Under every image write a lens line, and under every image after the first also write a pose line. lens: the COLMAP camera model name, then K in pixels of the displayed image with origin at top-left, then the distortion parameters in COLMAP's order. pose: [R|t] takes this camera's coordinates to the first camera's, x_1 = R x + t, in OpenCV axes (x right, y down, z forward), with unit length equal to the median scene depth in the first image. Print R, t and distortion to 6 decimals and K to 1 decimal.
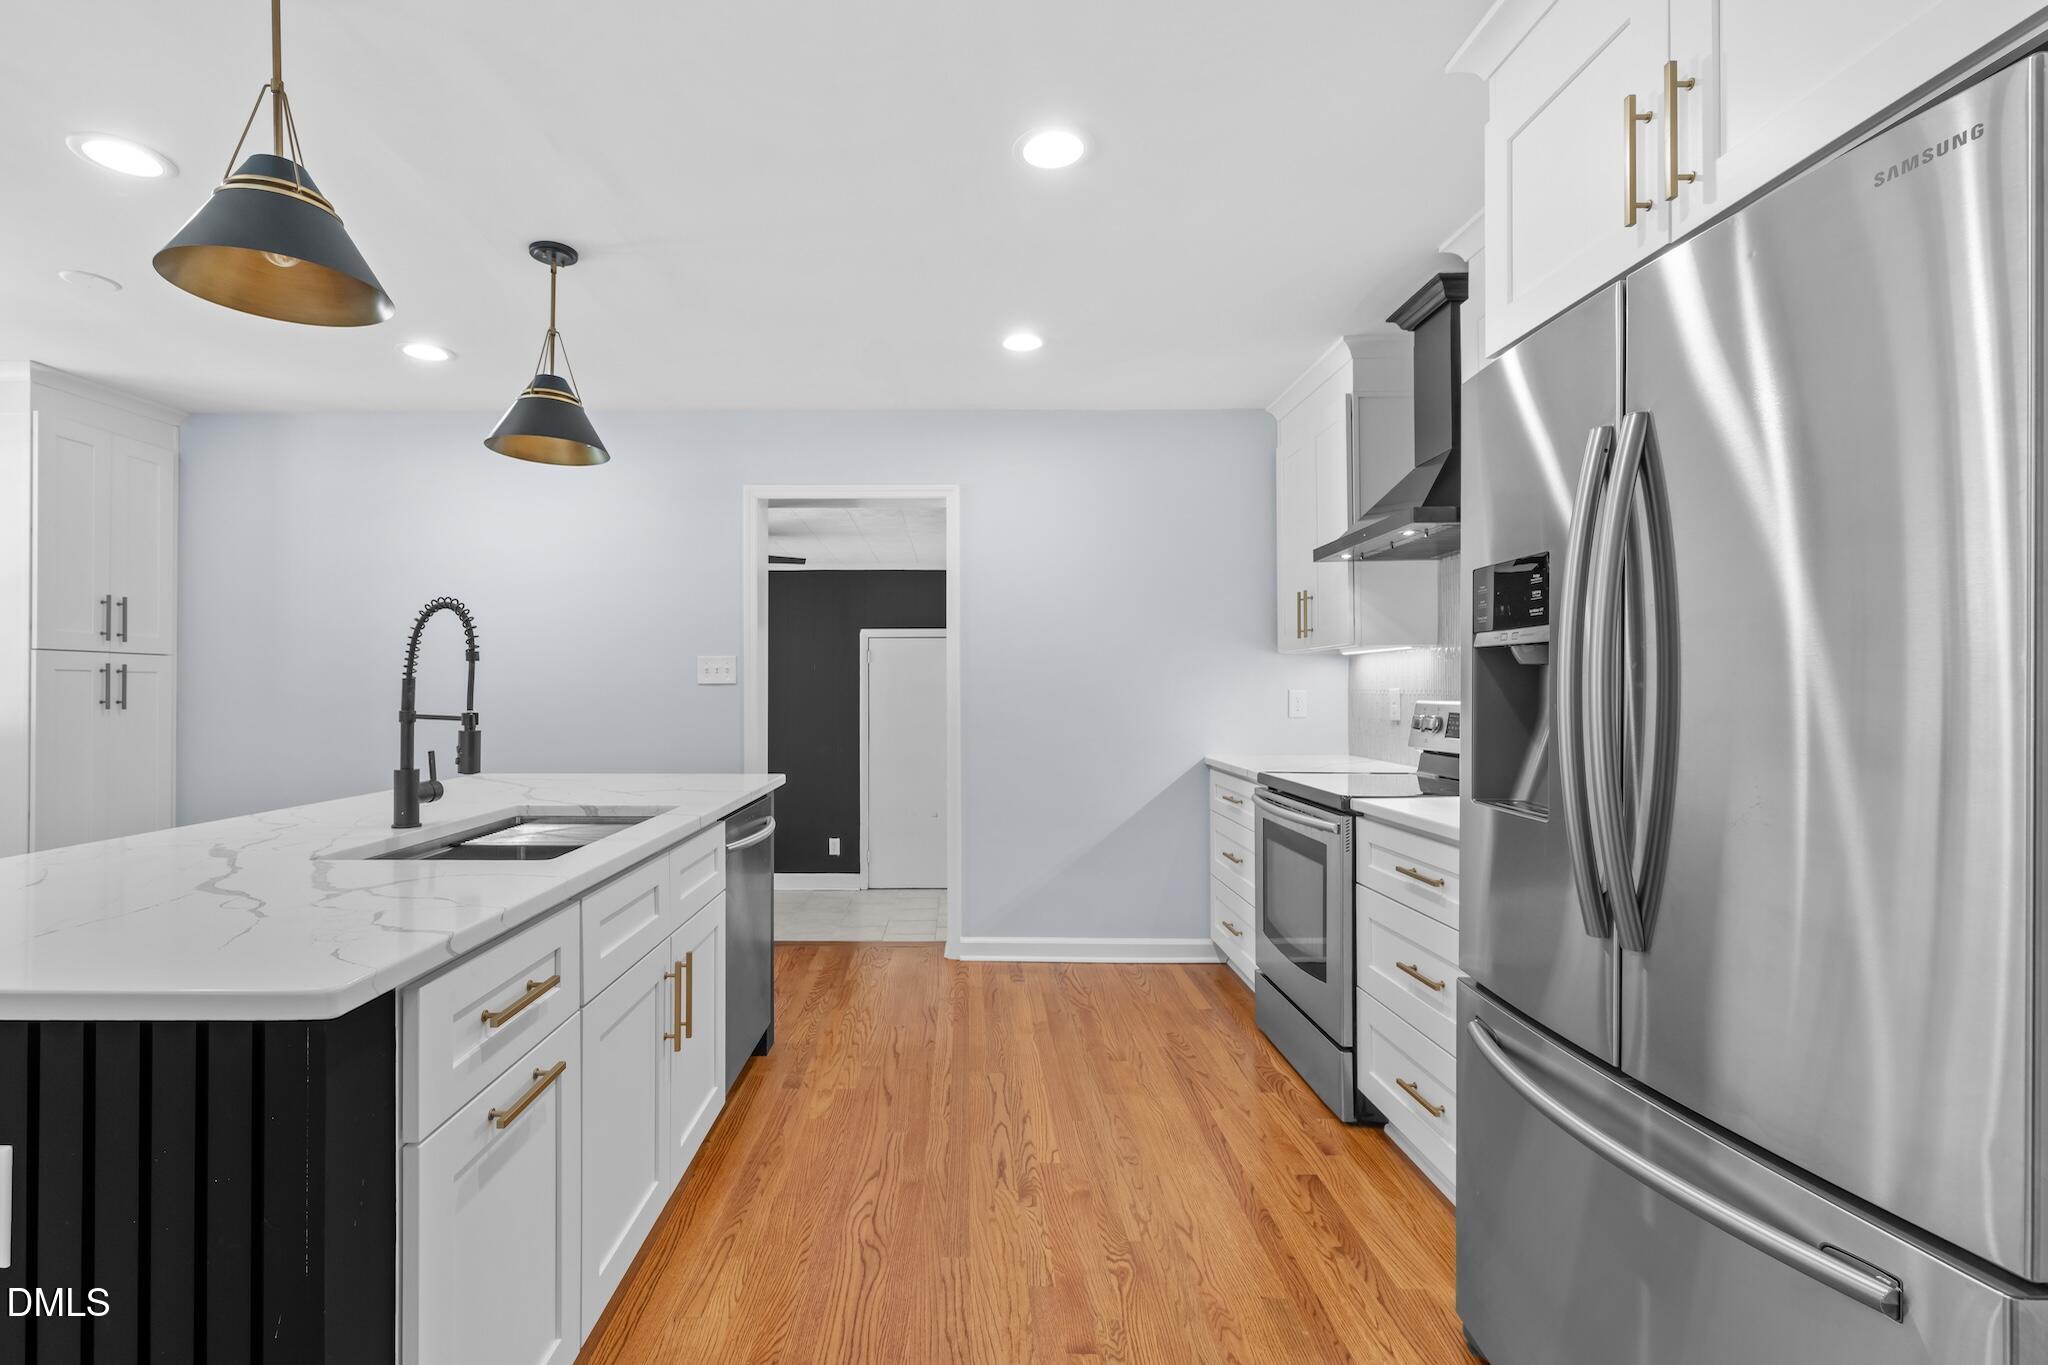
lens RADIAL K [[907.8, 0, 951.2], [0, 907.8, 688.8], [0, 0, 1]] dist [0.000069, 0.000094]
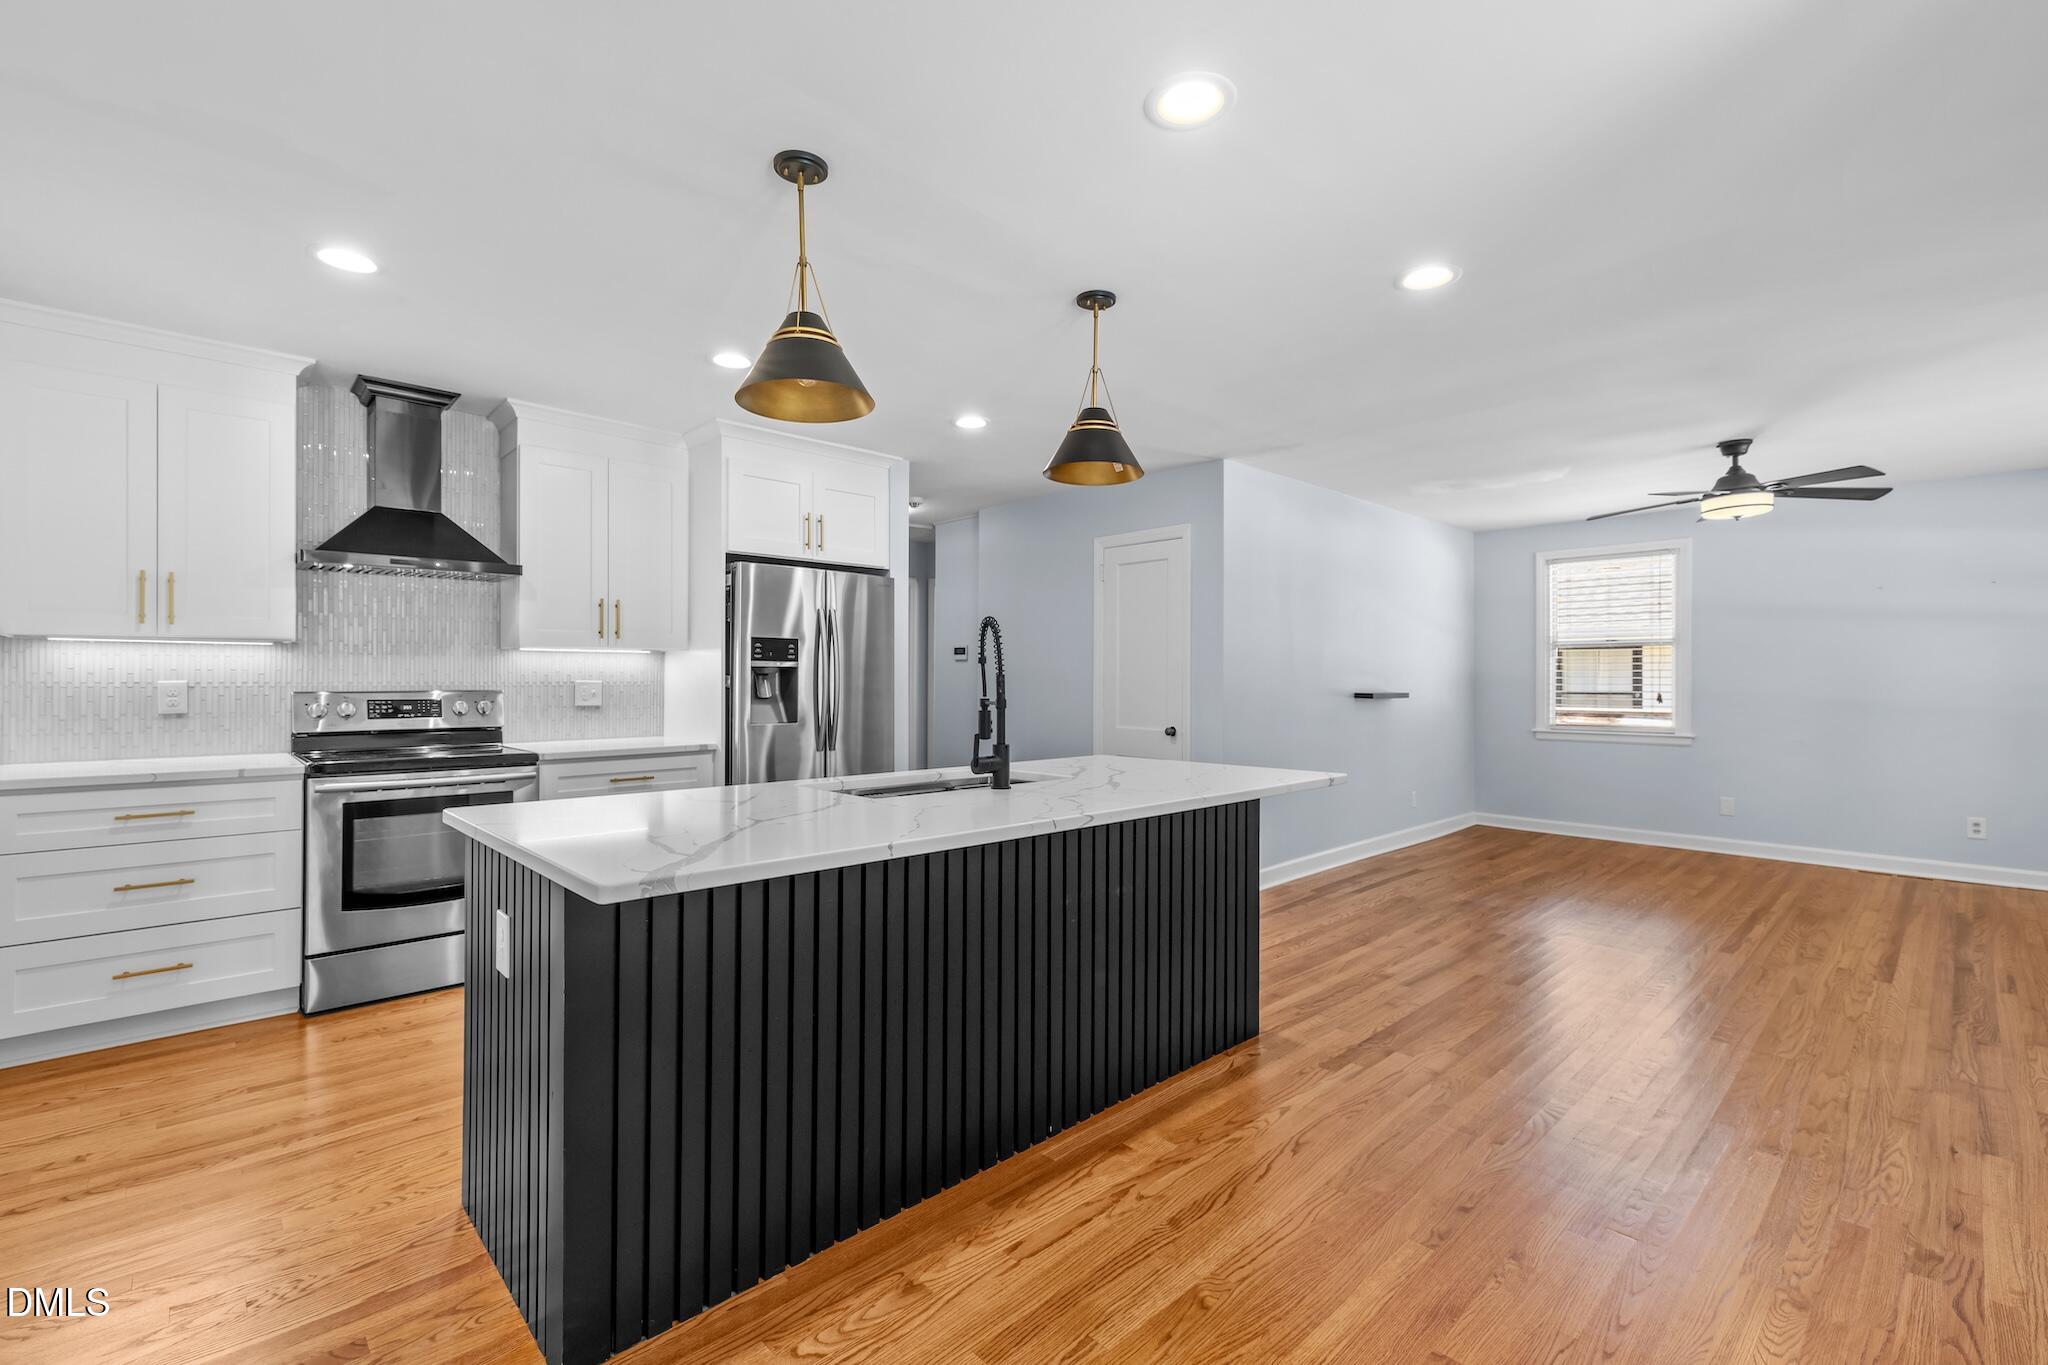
lens RADIAL K [[877.9, 0, 1024.0], [0, 877.9, 682.5], [0, 0, 1]] dist [-0.010749, 0.000162]
pose [[-0.694547, -0.002369, 0.719444, -1.175928], [-0.000240, 0.999995, 0.003061, -0.003004], [-0.719448, 0.001953, -0.694544, 1.414499]]
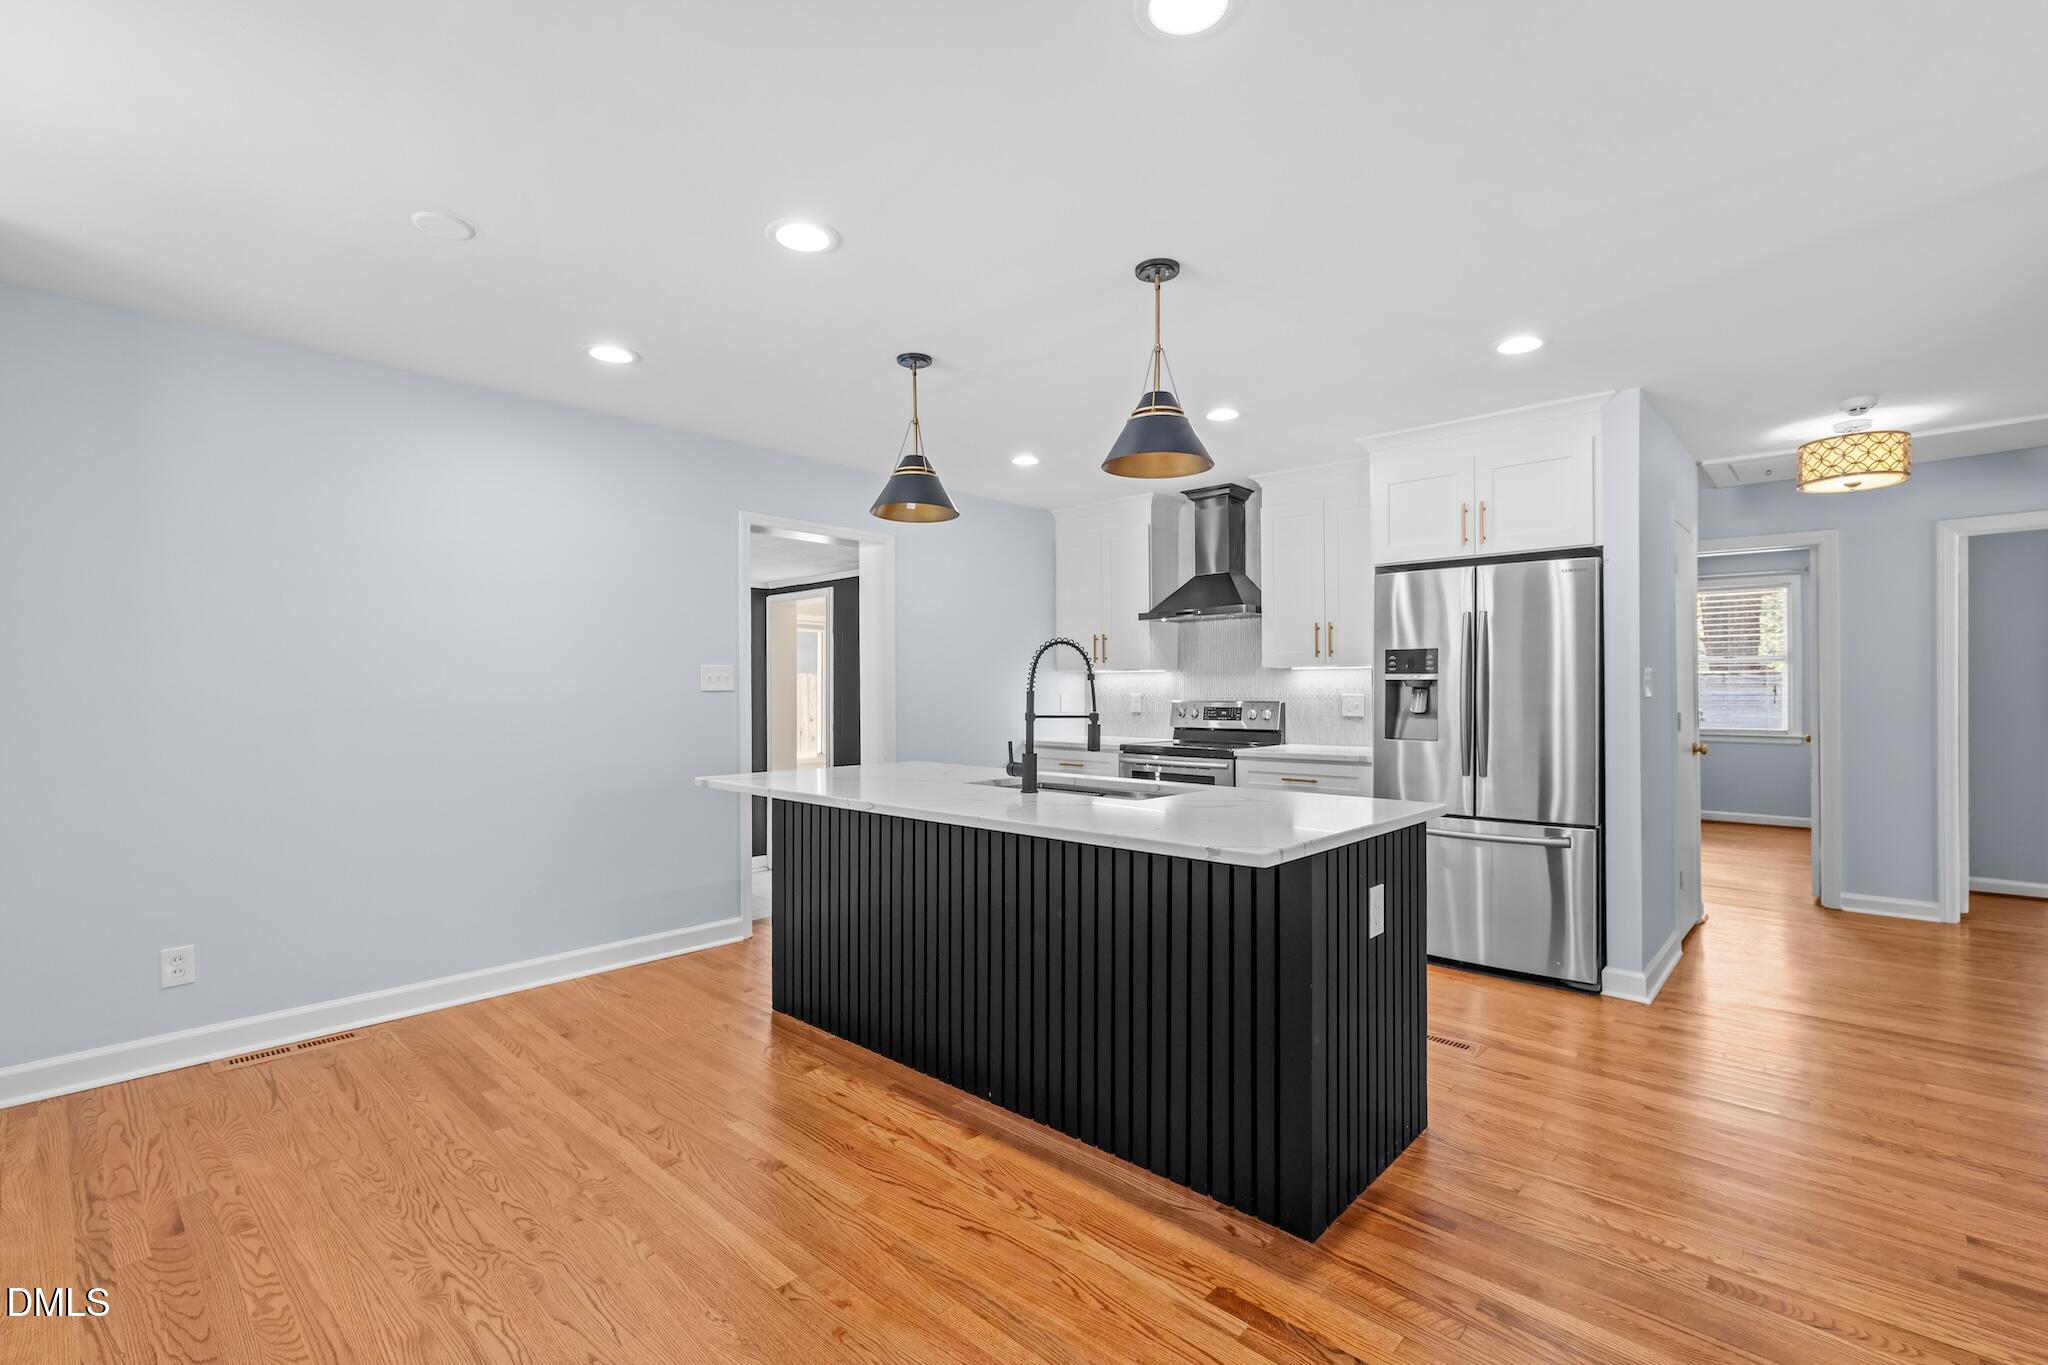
lens RADIAL K [[901.6, 0, 1036.4], [0, 901.6, 690.2], [0, 0, 1]] dist [-0.000841, -0.000115]
pose [[0.659909, -0.000423, 0.751346, -1.298726], [0.002231, 0.999997, -0.001397, -0.008180], [-0.751343, 0.002597, 0.659907, 0.027345]]
